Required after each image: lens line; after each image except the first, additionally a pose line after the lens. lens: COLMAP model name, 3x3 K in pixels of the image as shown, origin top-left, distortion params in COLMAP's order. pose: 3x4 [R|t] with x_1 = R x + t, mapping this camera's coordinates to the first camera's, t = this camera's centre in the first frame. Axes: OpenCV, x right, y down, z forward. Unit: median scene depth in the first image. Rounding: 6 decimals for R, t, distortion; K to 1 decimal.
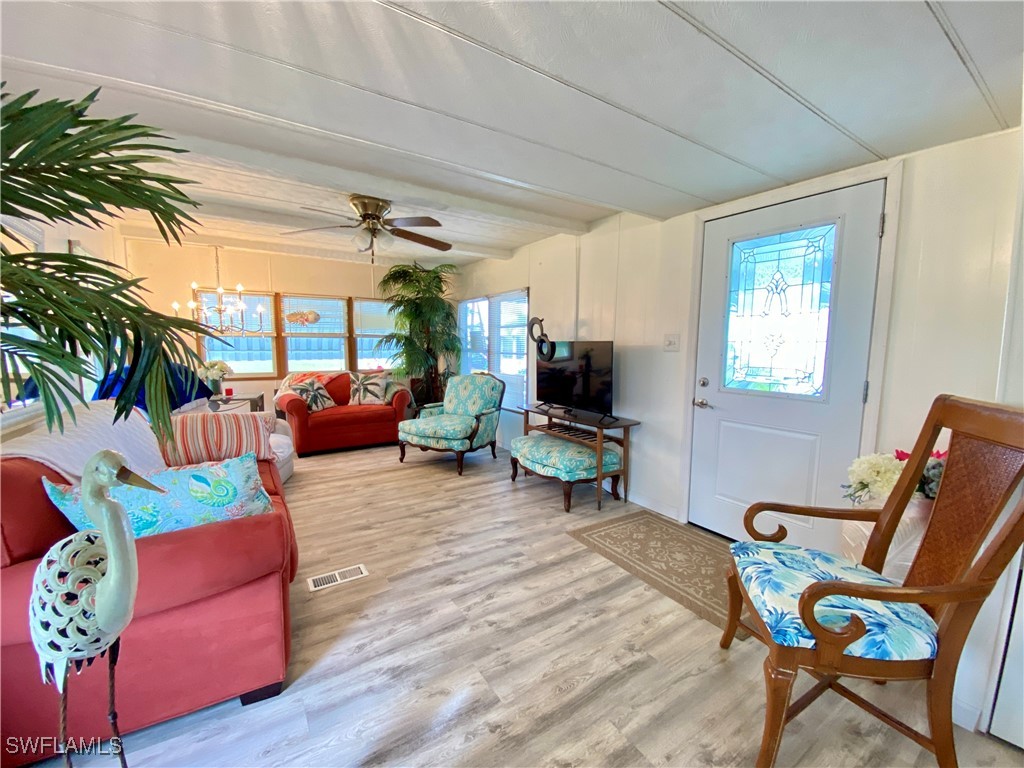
lens RADIAL K [[416.4, 0, 512.1], [0, 416.4, 390.2], [0, 0, 1]] dist [0.063758, -0.044427]
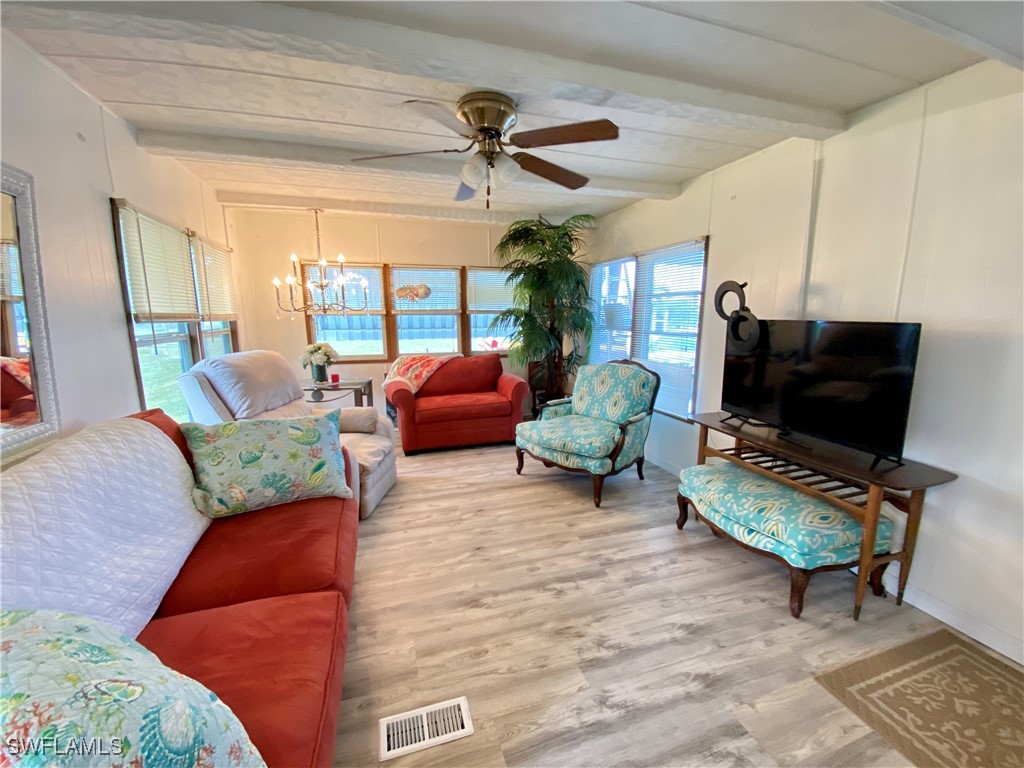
lens RADIAL K [[416.4, 0, 512.1], [0, 416.4, 390.2], [0, 0, 1]] dist [0.063758, -0.044427]
pose [[0.965340, 0.036936, -0.258368, -0.085220], [-0.018462, 0.997120, 0.073565, -0.048380], [0.260341, -0.066245, 0.963242, 0.267525]]
